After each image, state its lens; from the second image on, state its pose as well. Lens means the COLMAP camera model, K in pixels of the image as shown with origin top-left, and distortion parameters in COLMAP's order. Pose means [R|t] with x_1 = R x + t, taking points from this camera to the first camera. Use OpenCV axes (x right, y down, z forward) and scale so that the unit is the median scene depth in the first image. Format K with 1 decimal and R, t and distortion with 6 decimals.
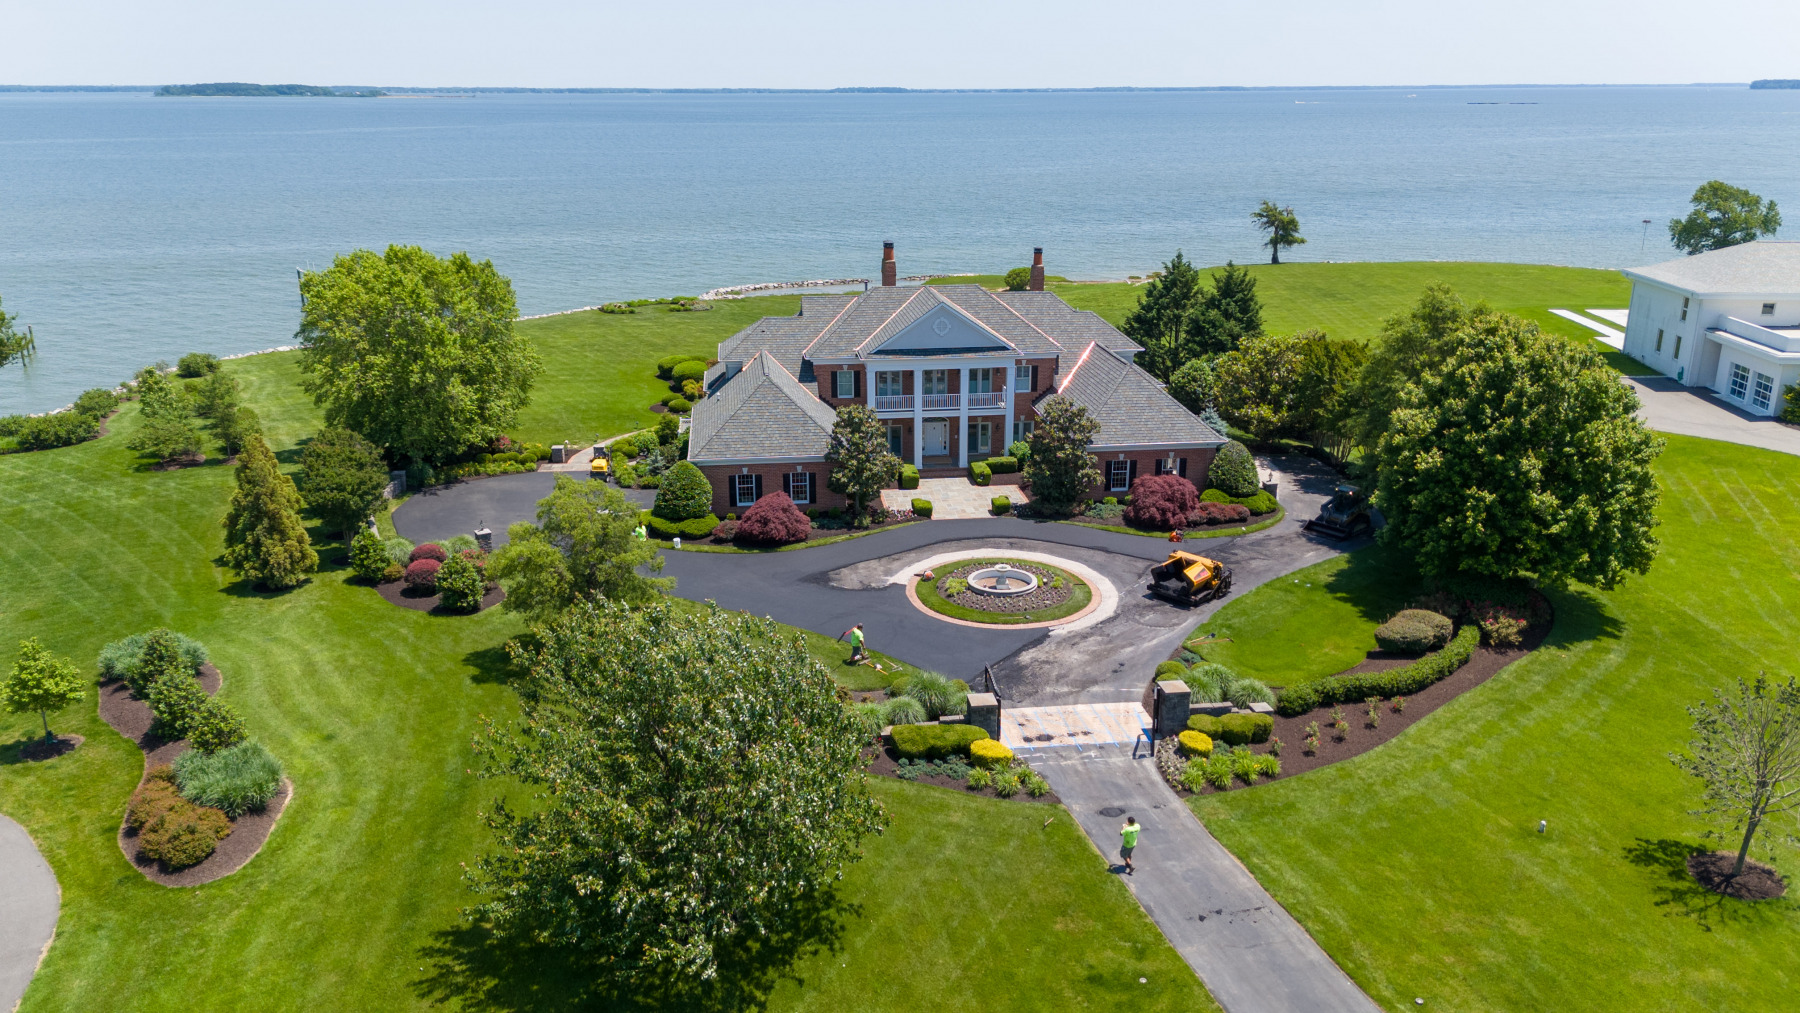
lens RADIAL K [[1323.6, 0, 899.8], [0, 1323.6, 485.8], [0, 0, 1]] dist [0.094544, -0.113547]
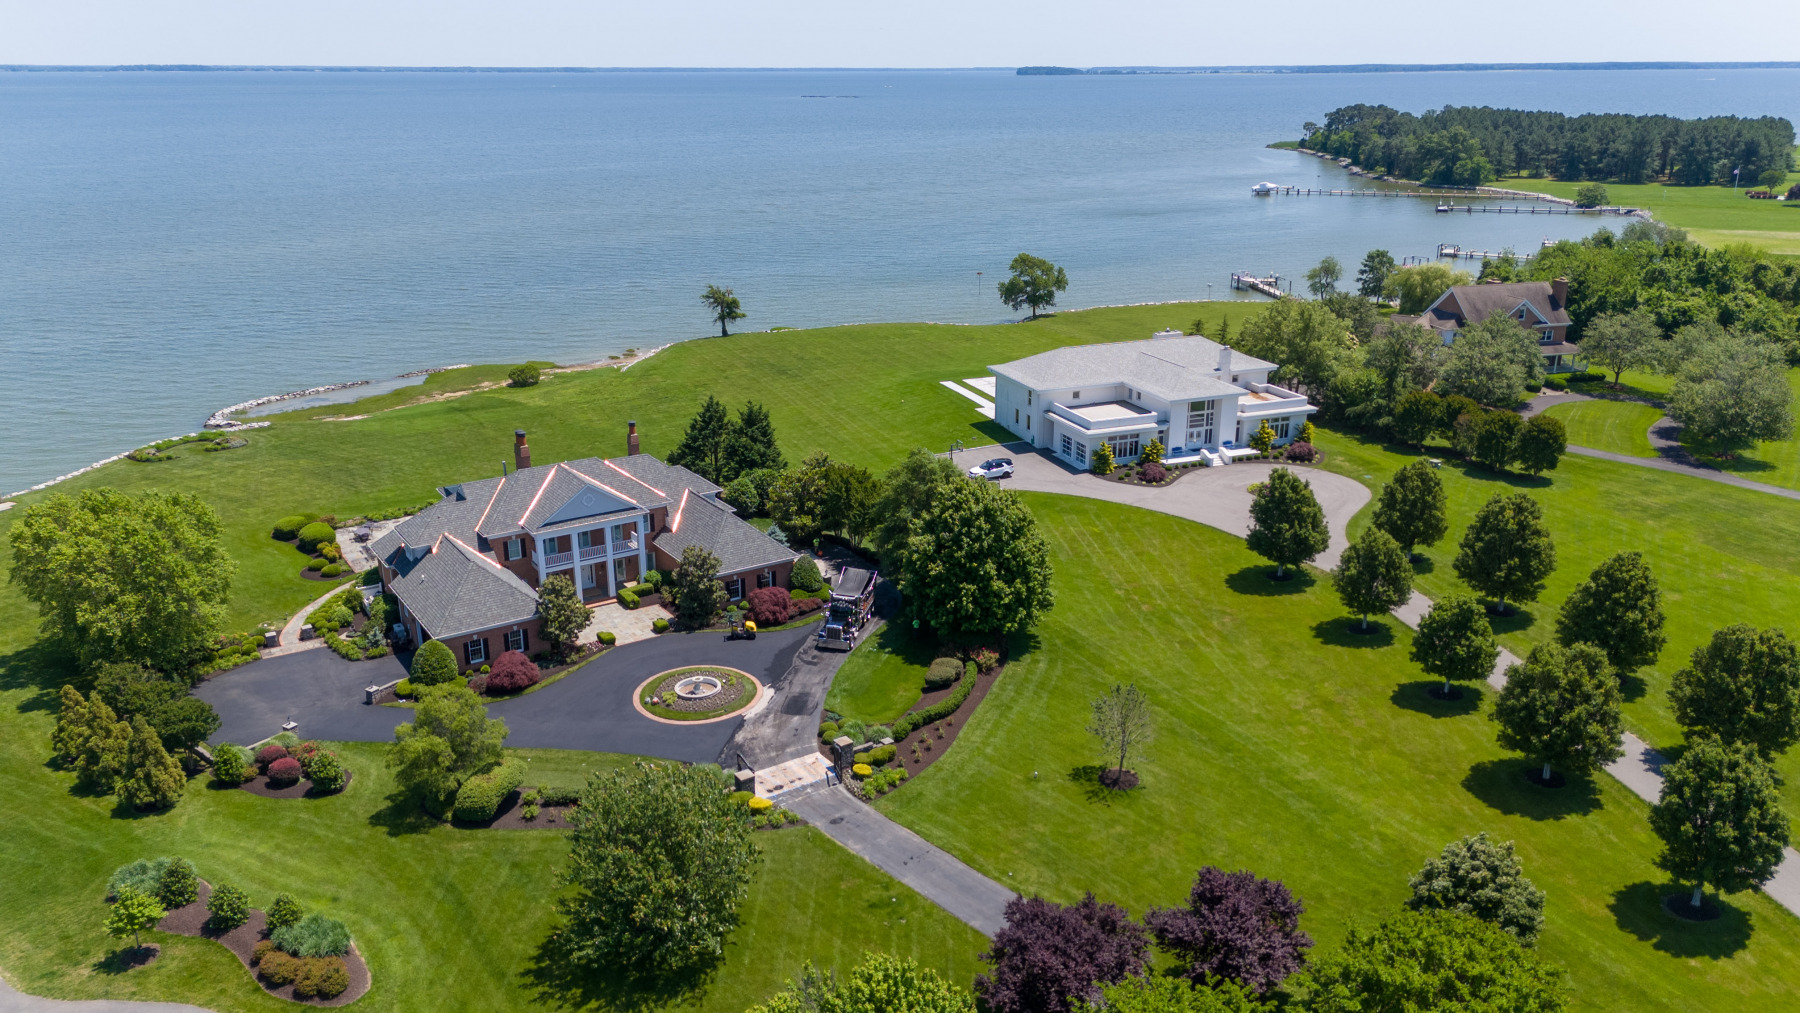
lens RADIAL K [[1315.6, 0, 900.0], [0, 1315.6, 506.5], [0, 0, 1]] dist [0.130966, -0.218628]
pose [[0.895290, -0.138529, 0.423397, -0.305937], [0.125698, 0.990358, 0.058235, -0.179336], [-0.427382, 0.001083, 0.904071, -0.439091]]
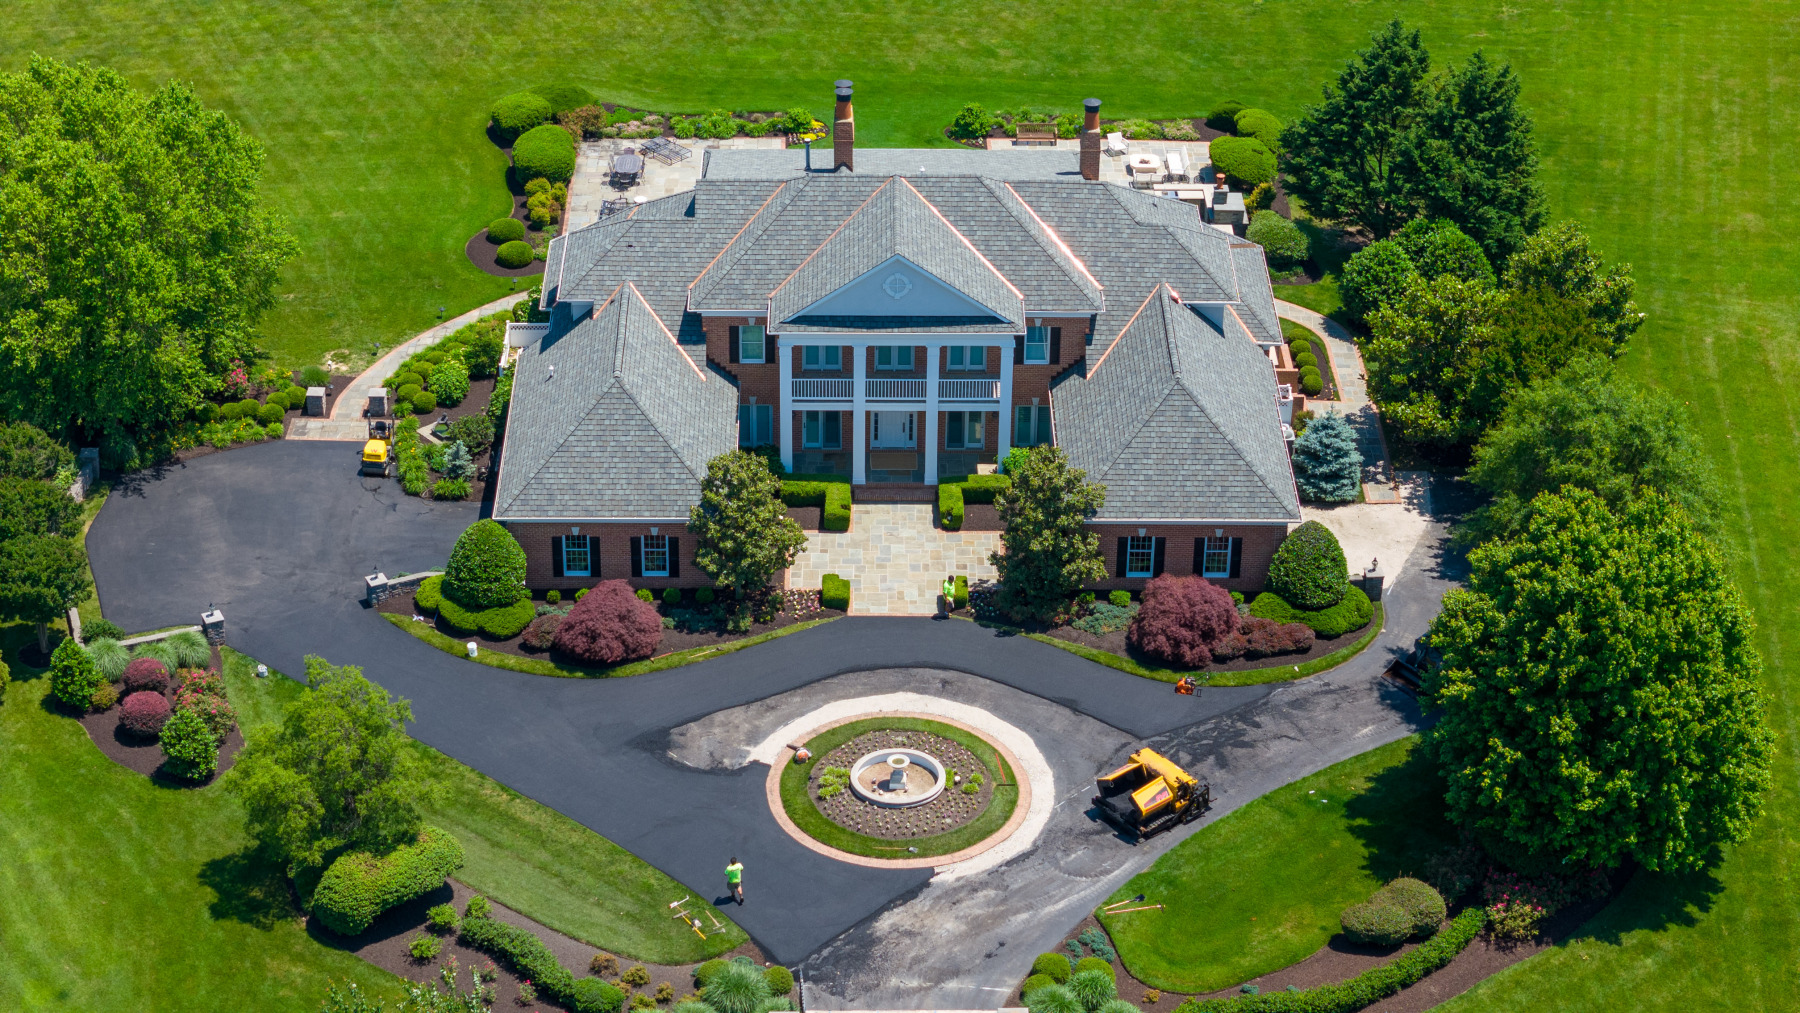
lens RADIAL K [[3618.8, 0, 900.0], [0, 3618.8, 506.5], [0, 0, 1]] dist [-0.340468, 2.590121]
pose [[0.993674, 0.073327, -0.085059, 0.221842], [-0.049203, 0.965109, 0.257186, -0.547667], [0.100950, -0.251374, 0.962611, -0.828527]]
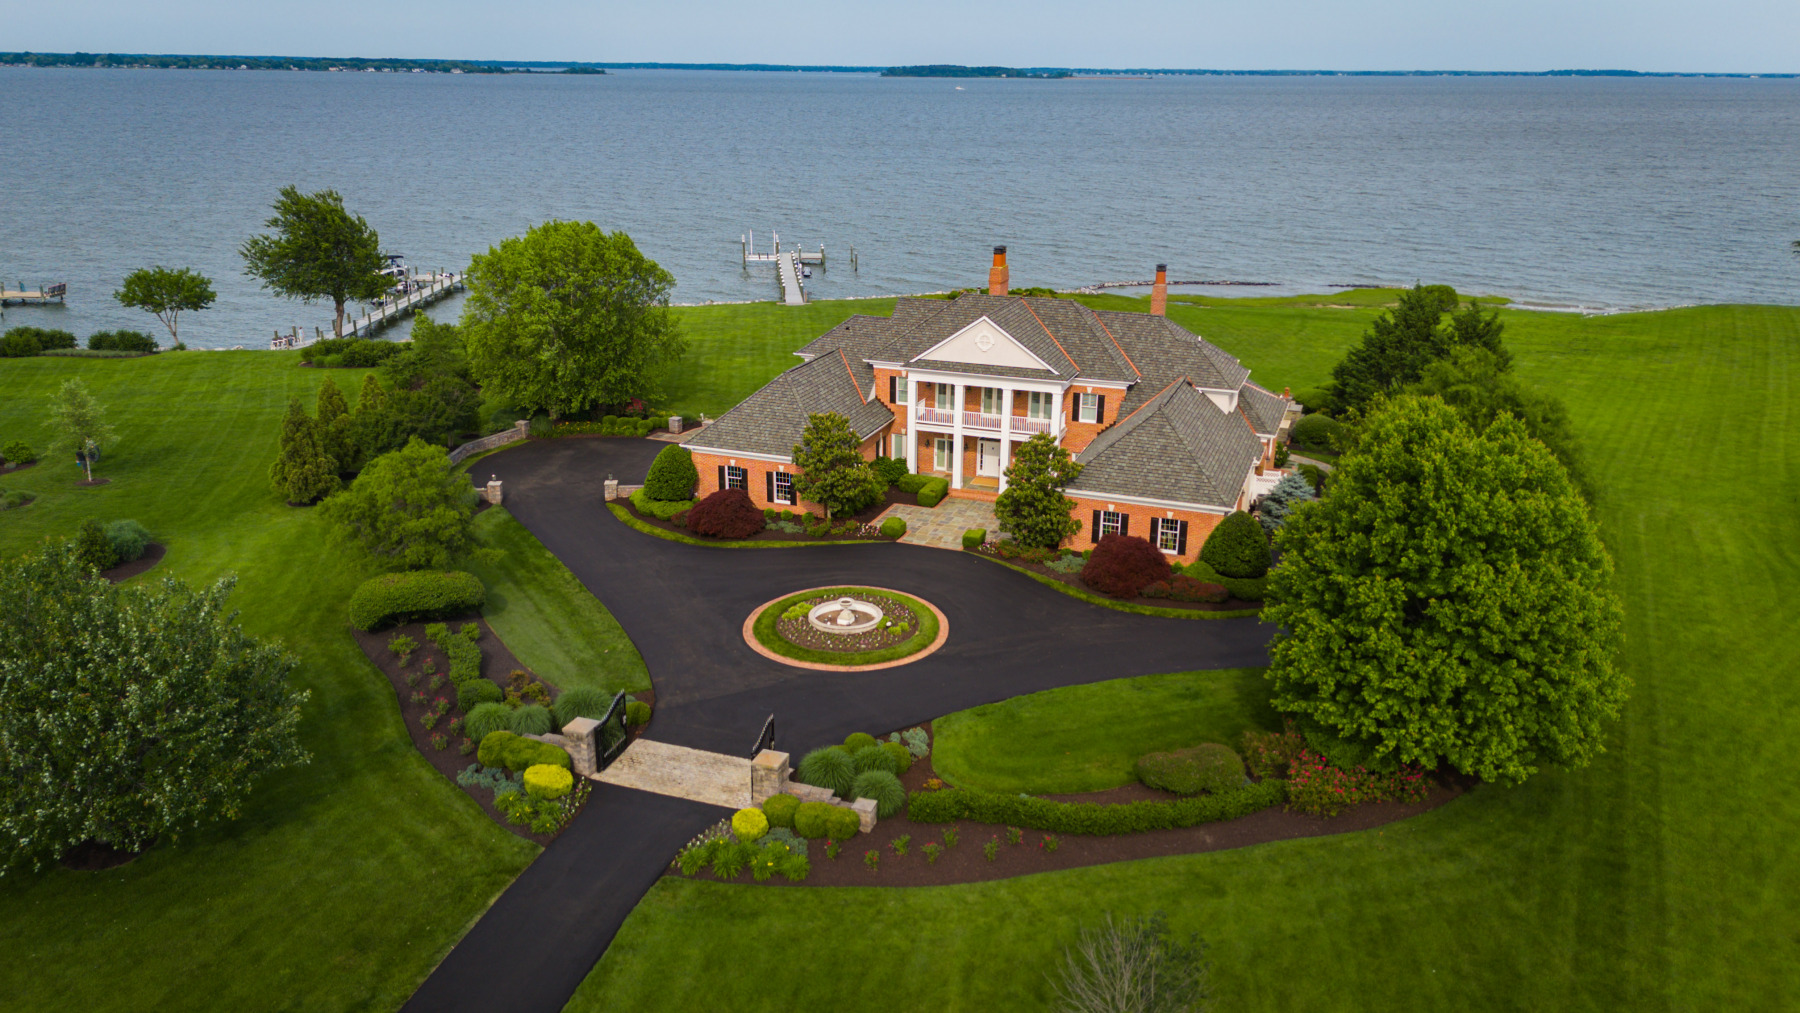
lens RADIAL K [[1310.7, 0, 904.8], [0, 1310.7, 511.2], [0, 0, 1]] dist [0.069597, -0.070466]
pose [[0.885656, 0.158167, -0.436573, 0.475624], [-0.143606, 0.987405, 0.066403, -0.064772], [0.441577, 0.003884, 0.897215, 0.170249]]
